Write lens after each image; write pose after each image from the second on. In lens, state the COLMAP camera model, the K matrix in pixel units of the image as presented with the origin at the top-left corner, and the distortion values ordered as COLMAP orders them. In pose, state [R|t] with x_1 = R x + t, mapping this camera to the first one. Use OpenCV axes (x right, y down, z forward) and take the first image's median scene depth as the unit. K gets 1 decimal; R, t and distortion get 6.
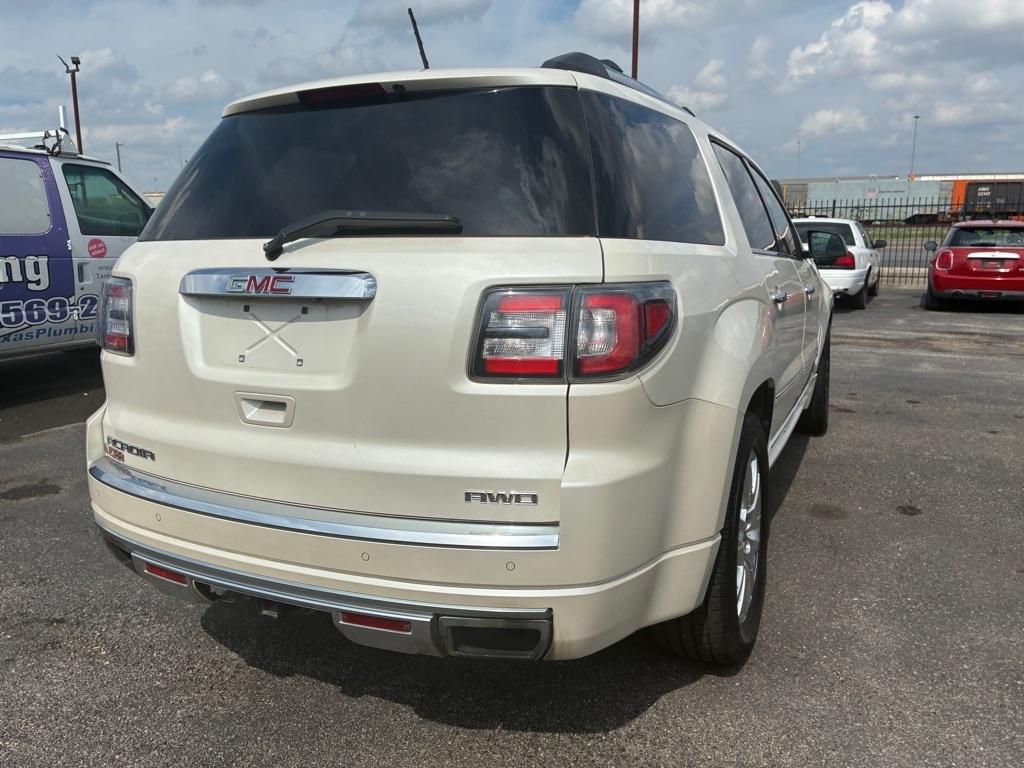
lens RADIAL K [[775.2, 0, 508.1], [0, 775.2, 390.0], [0, 0, 1]] dist [0.061785, -0.088789]
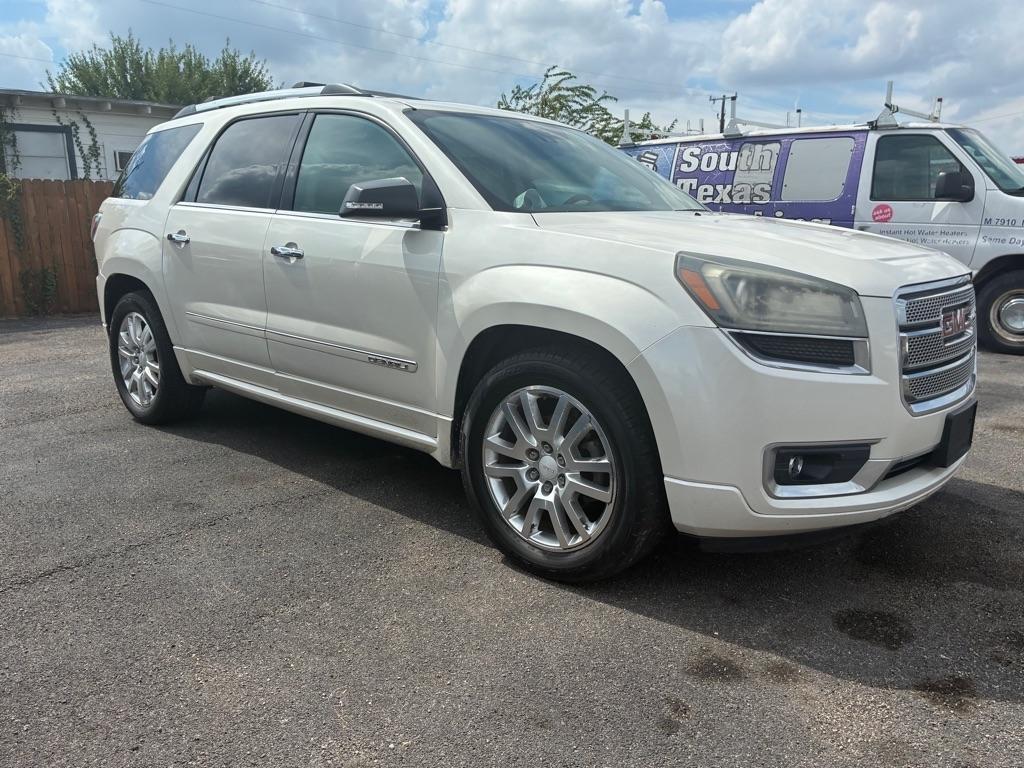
lens RADIAL K [[775.2, 0, 515.7], [0, 775.2, 382.7], [0, 0, 1]] dist [0.061785, -0.088789]
pose [[-0.285205, 0.205209, -0.936241, 1.890224], [-0.186452, 0.946272, 0.264206, -0.437195], [0.940156, 0.249916, -0.231620, 2.411907]]
